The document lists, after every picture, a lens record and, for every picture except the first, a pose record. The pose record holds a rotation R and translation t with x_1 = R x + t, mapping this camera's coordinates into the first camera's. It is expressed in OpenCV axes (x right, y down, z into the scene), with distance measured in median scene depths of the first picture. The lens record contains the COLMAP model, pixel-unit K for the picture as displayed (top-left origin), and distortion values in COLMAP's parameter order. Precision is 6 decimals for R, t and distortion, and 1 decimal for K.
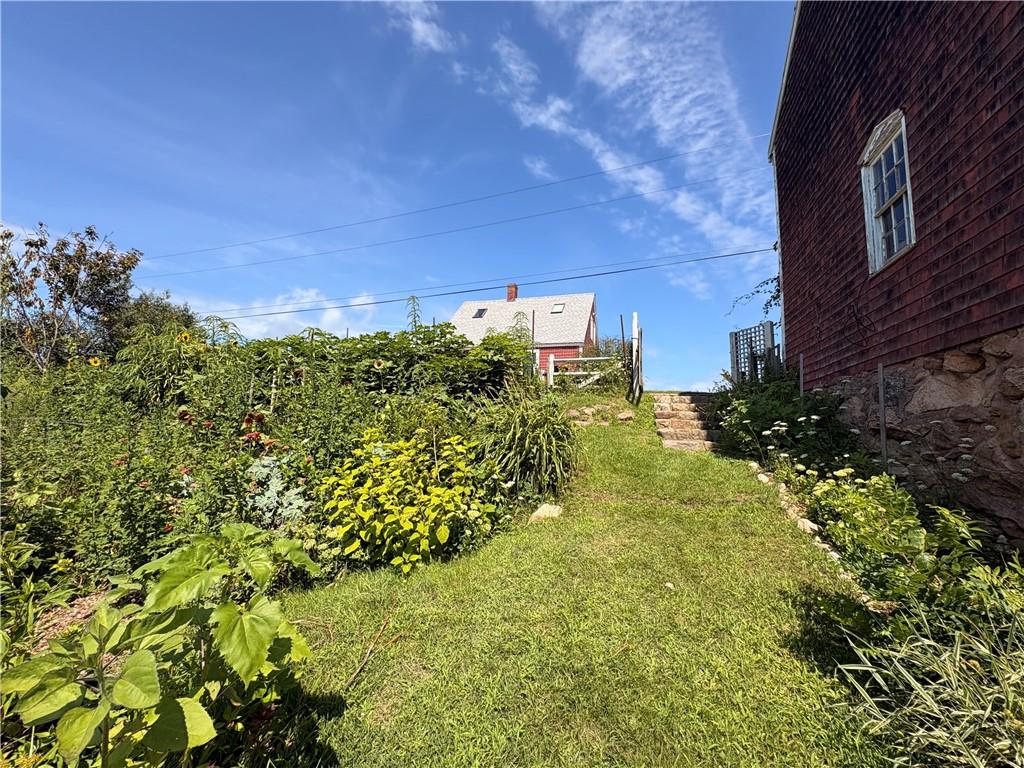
lens RADIAL K [[395.9, 0, 482.5], [0, 395.9, 380.8], [0, 0, 1]] dist [-0.000257, -0.000044]
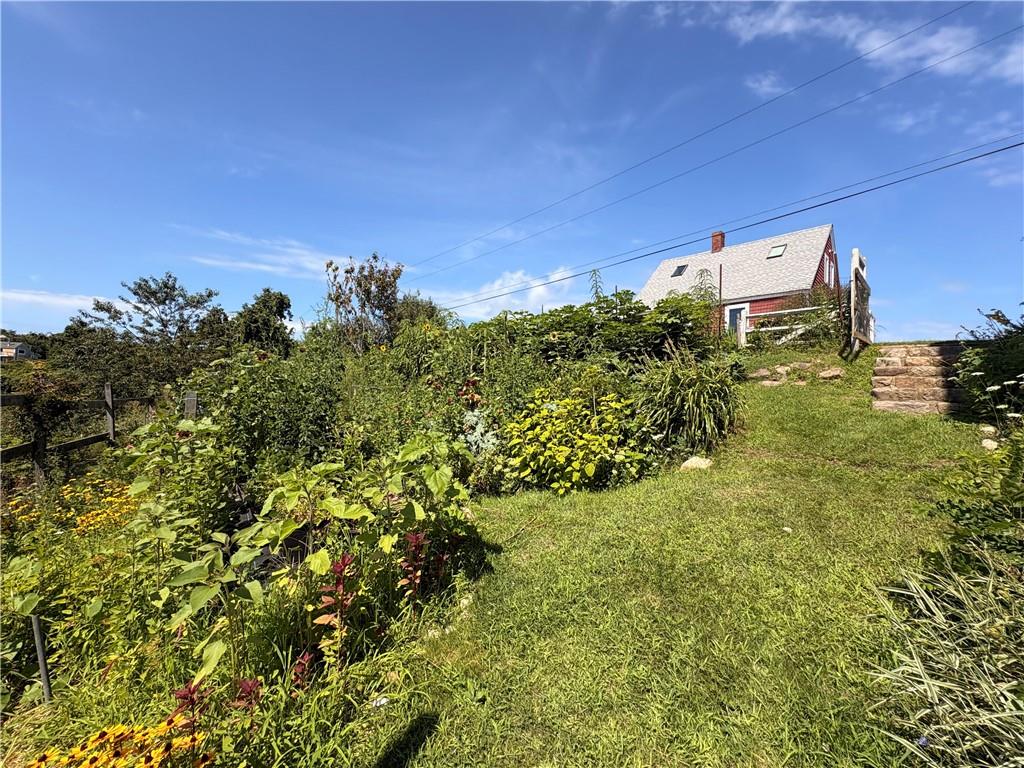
lens RADIAL K [[395.9, 0, 482.5], [0, 395.9, 380.8], [0, 0, 1]] dist [-0.000257, -0.000044]
pose [[0.857152, -0.017569, -0.514763, 0.166301], [0.059495, 0.996105, 0.065071, 0.001598], [0.511615, -0.086402, 0.854859, -0.147197]]
